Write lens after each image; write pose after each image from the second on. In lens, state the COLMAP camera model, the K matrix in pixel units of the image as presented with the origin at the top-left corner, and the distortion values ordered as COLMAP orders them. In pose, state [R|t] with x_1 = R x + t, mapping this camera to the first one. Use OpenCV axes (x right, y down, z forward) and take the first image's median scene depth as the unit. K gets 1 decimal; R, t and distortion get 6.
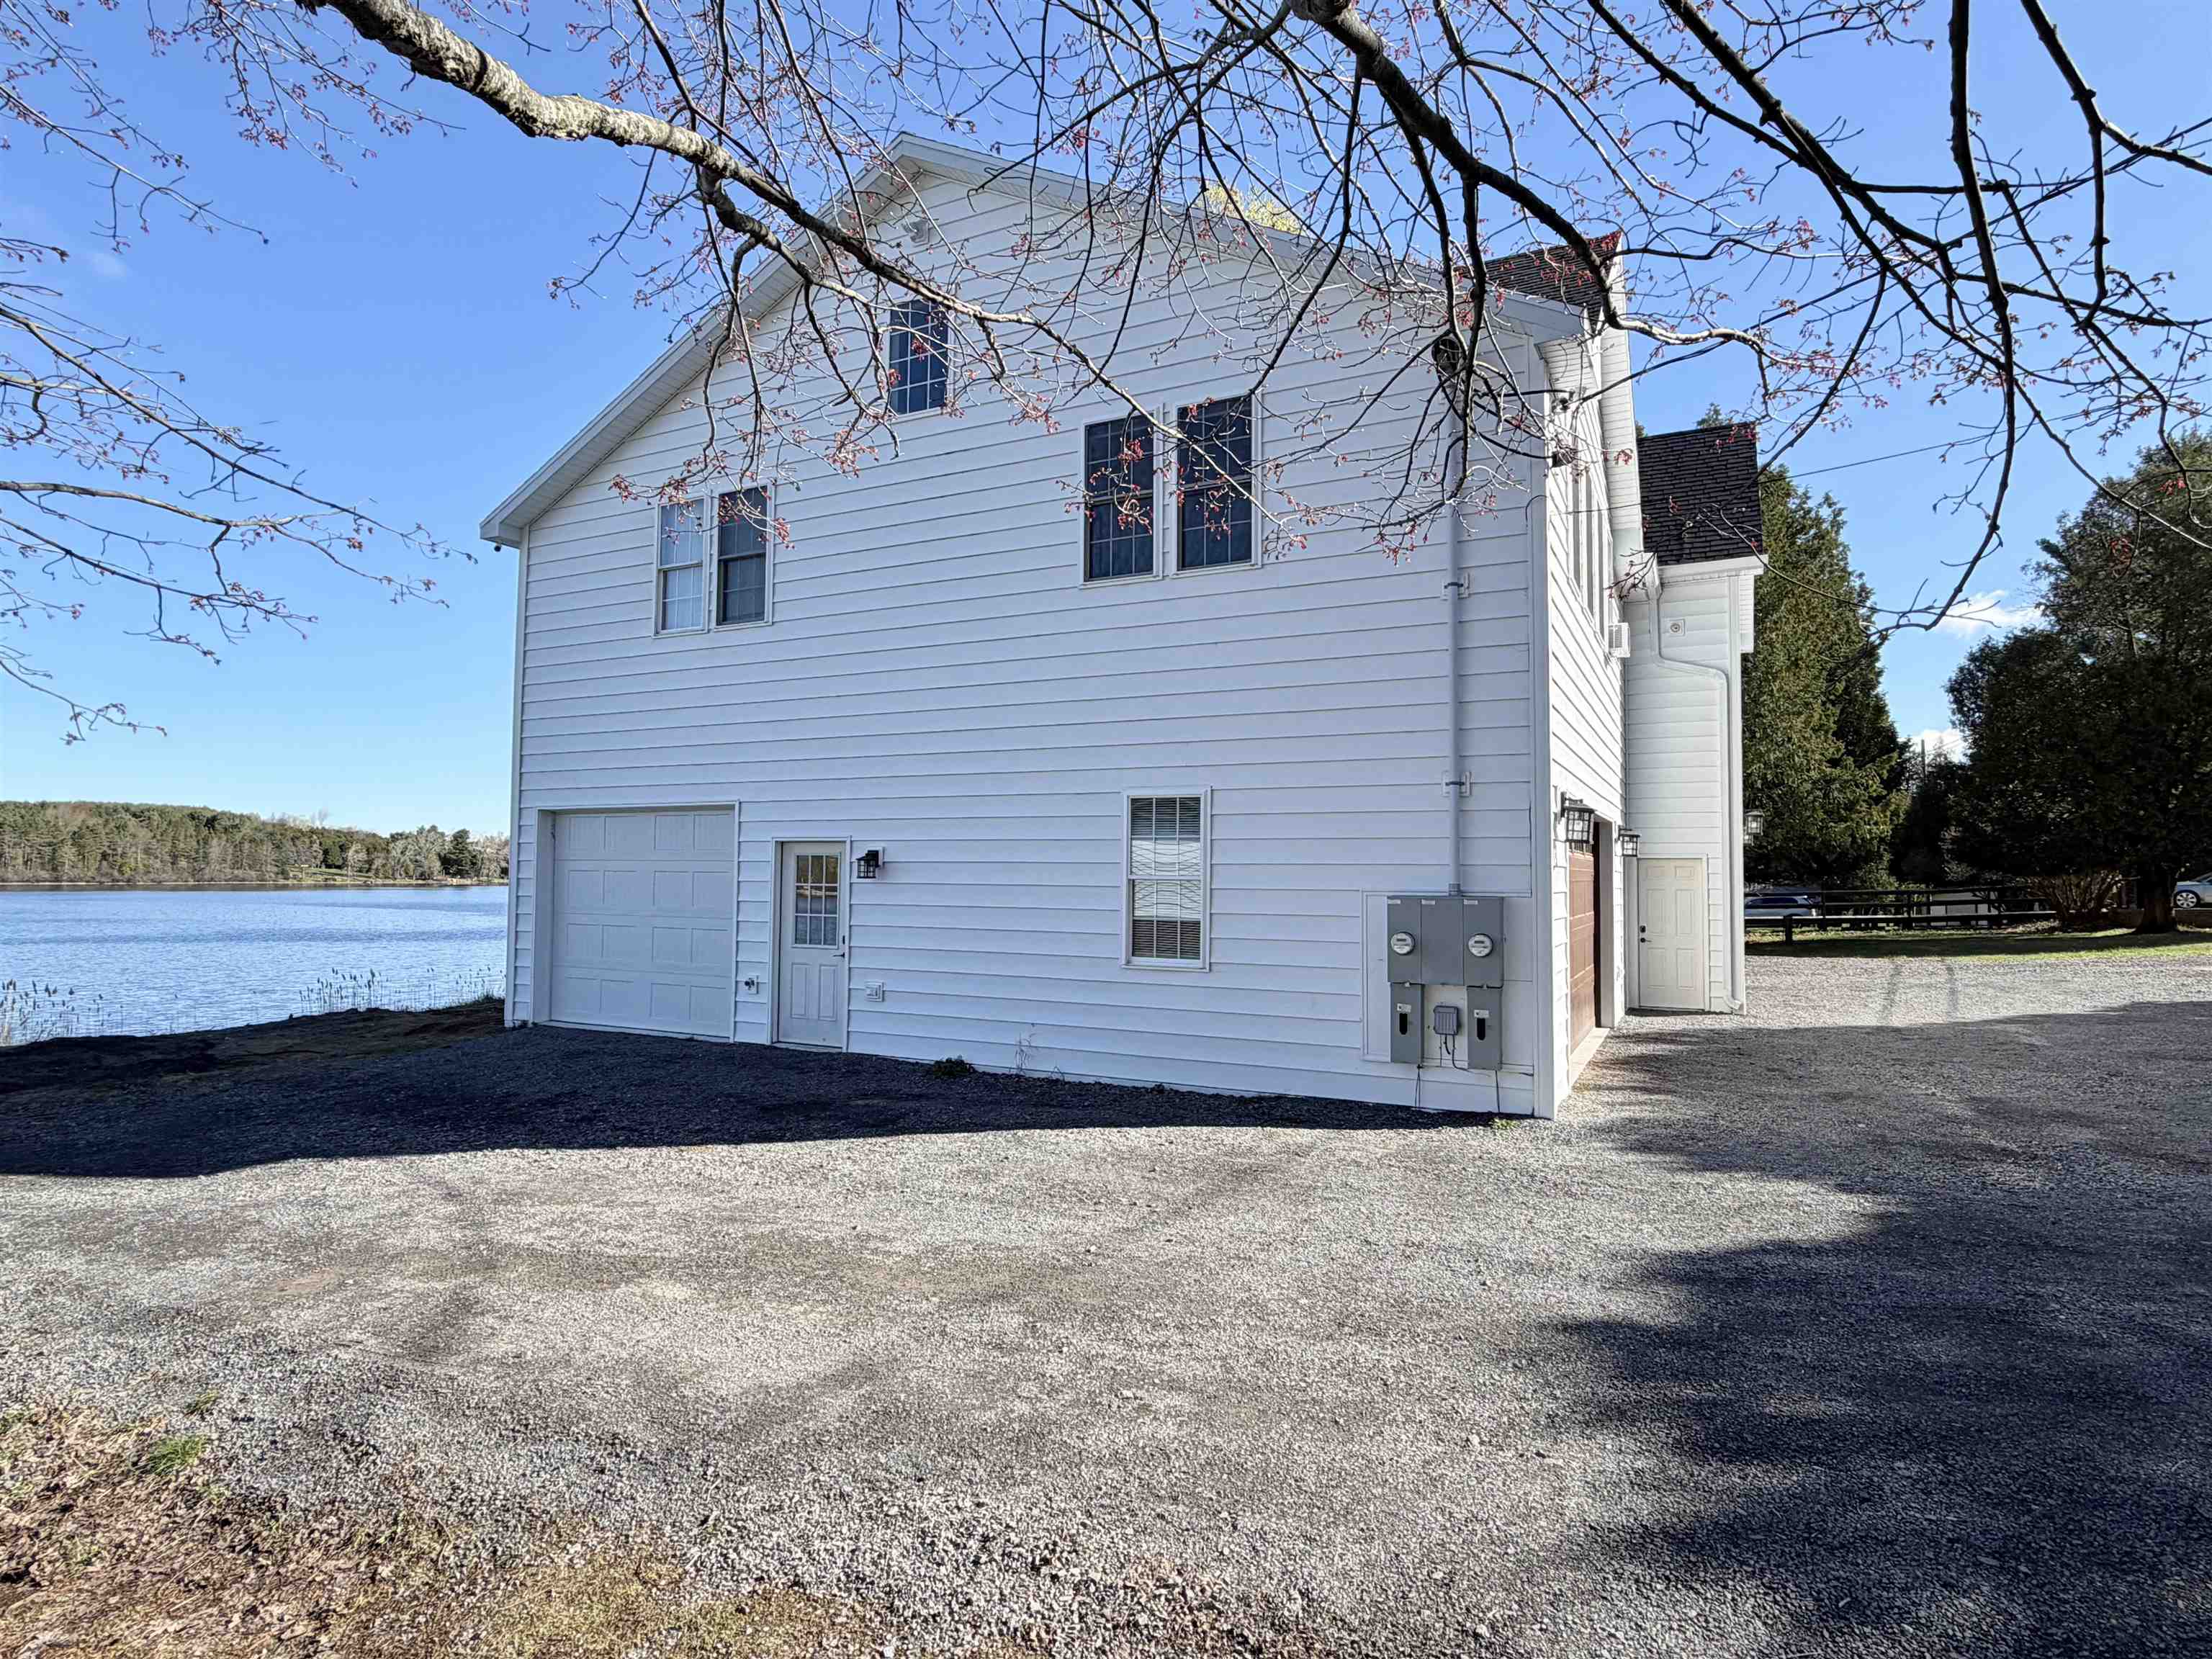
lens RADIAL K [[1202.9, 0, 1102.4], [0, 1202.9, 819.7], [0, 0, 1]] dist [-0.020651, 0.000237]
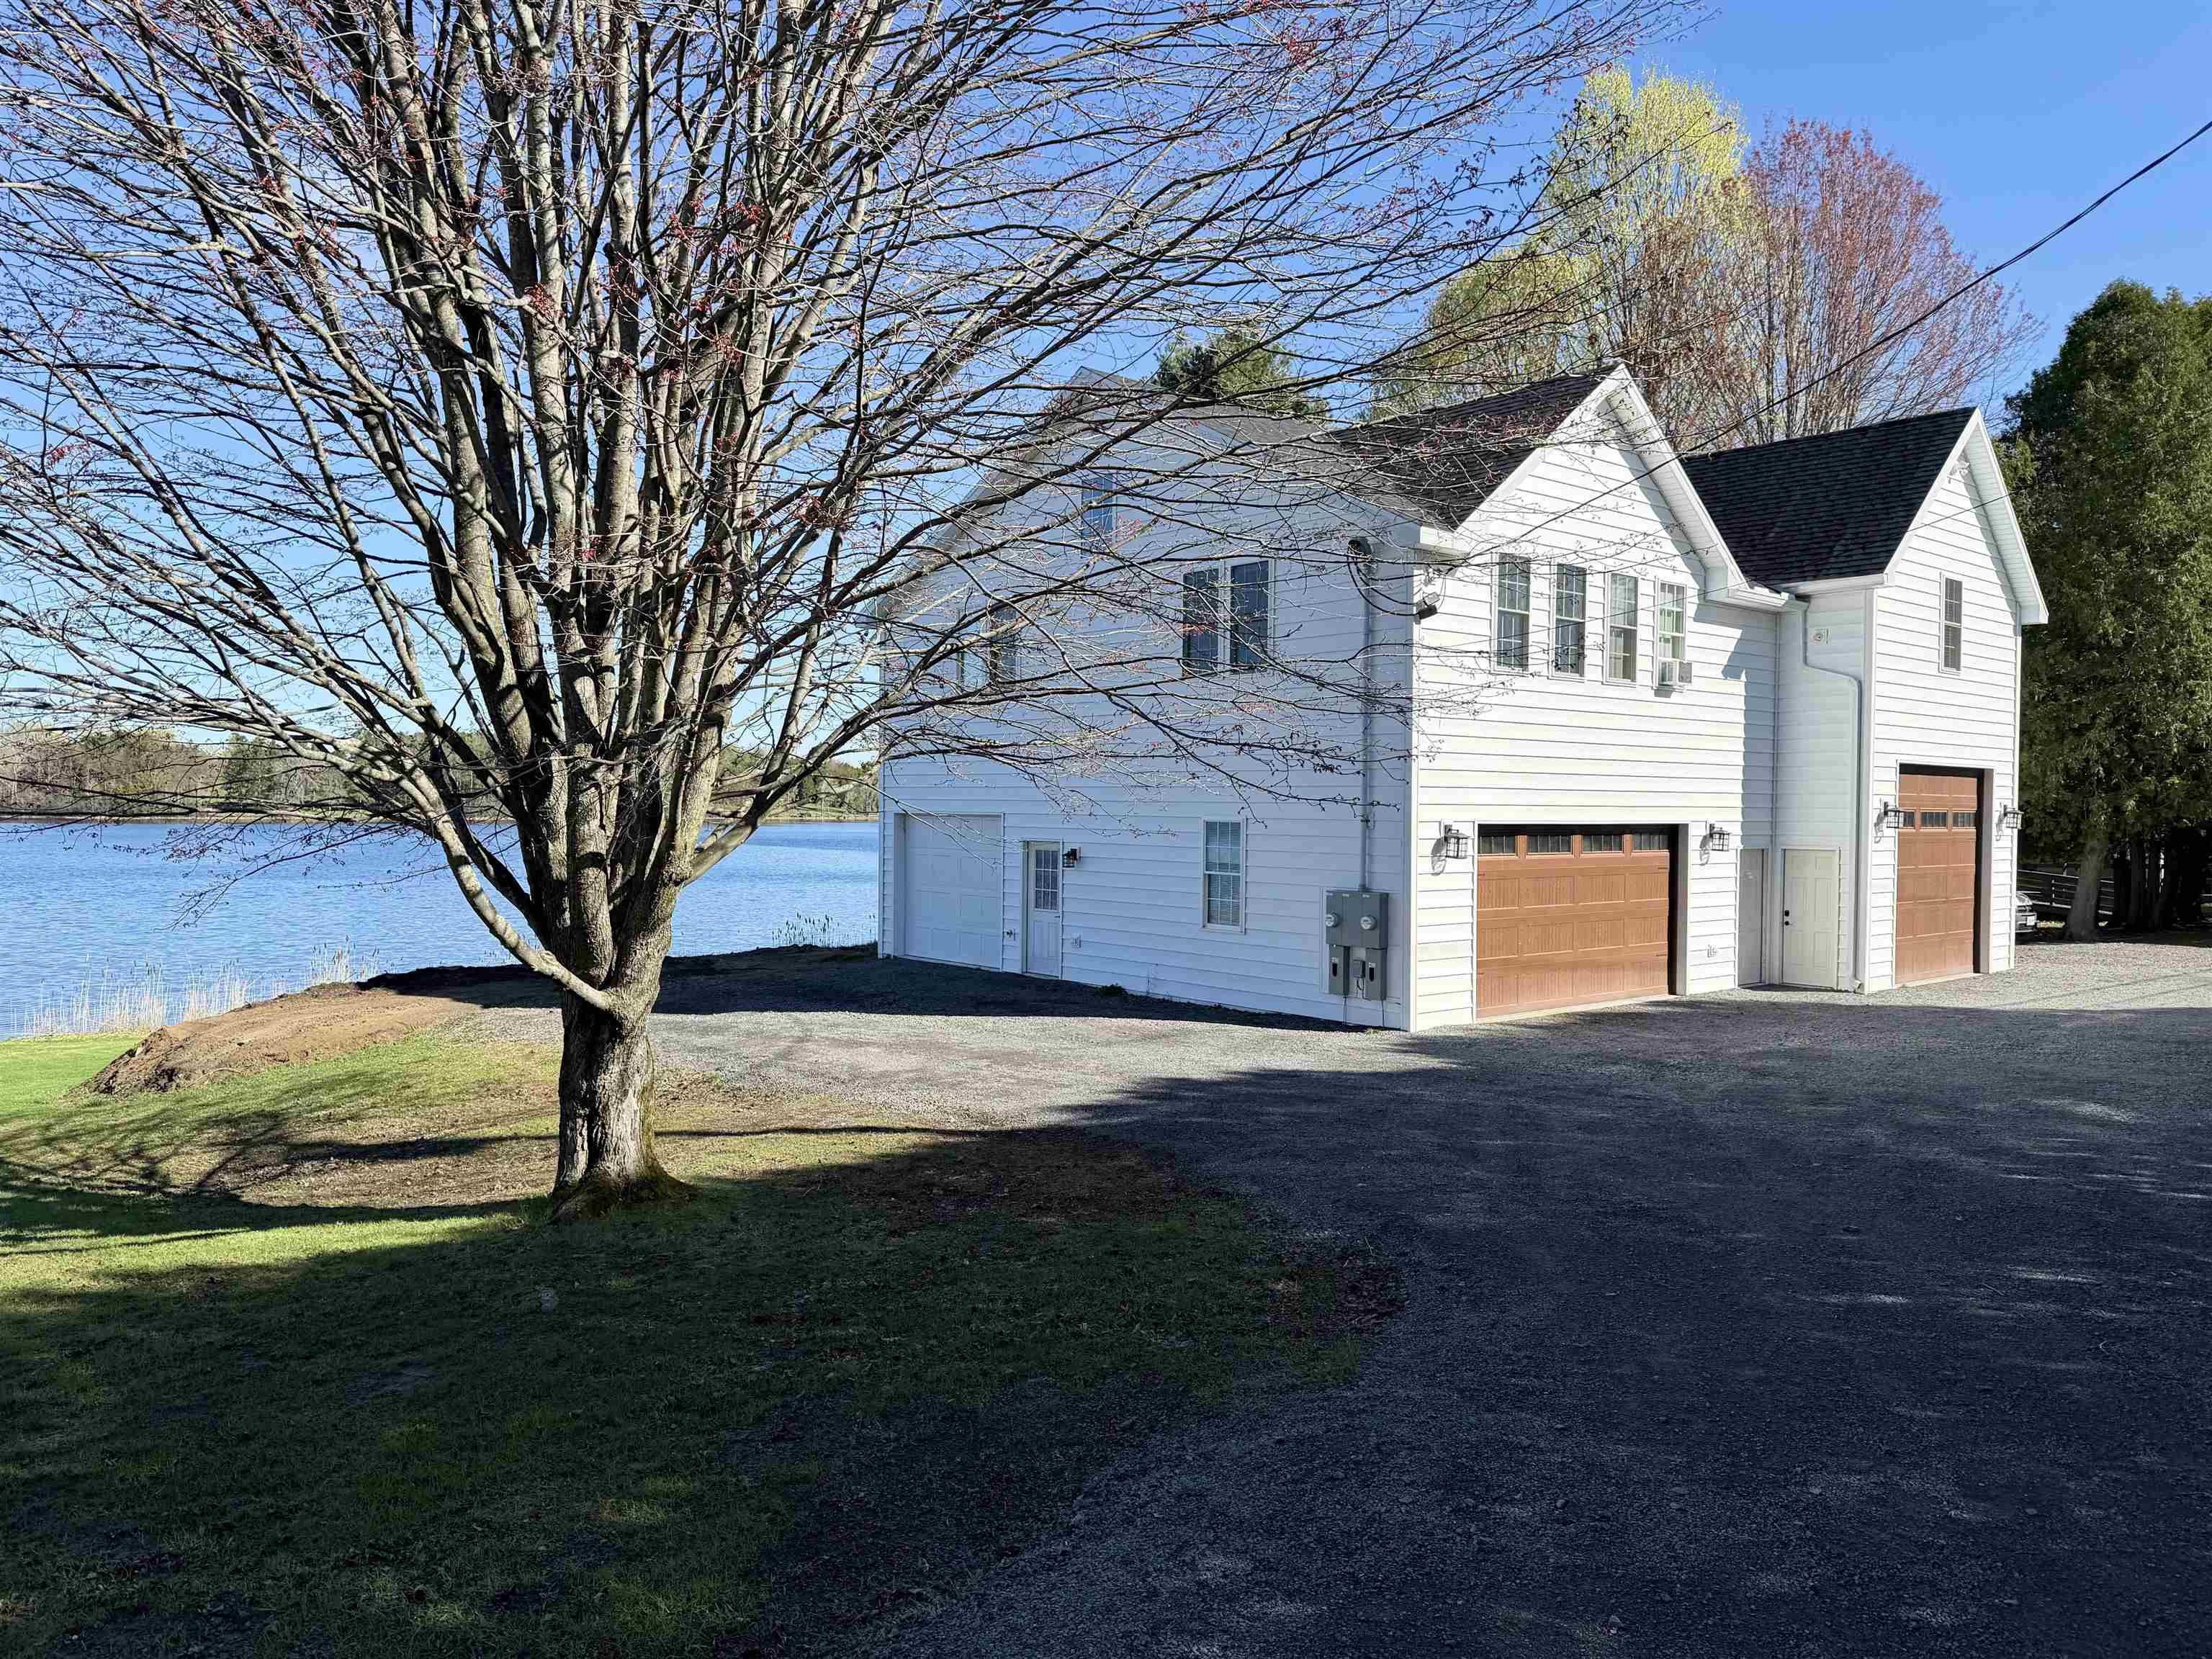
lens RADIAL K [[1609.9, 0, 1107.5], [0, 1609.9, 832.1], [0, 0, 1]] dist [0.007802, -0.057795]
pose [[0.923727, 0.008459, -0.382957, 0.619049], [0.016181, 0.998002, 0.061076, -0.117169], [0.382708, -0.062615, 0.921745, -0.847282]]
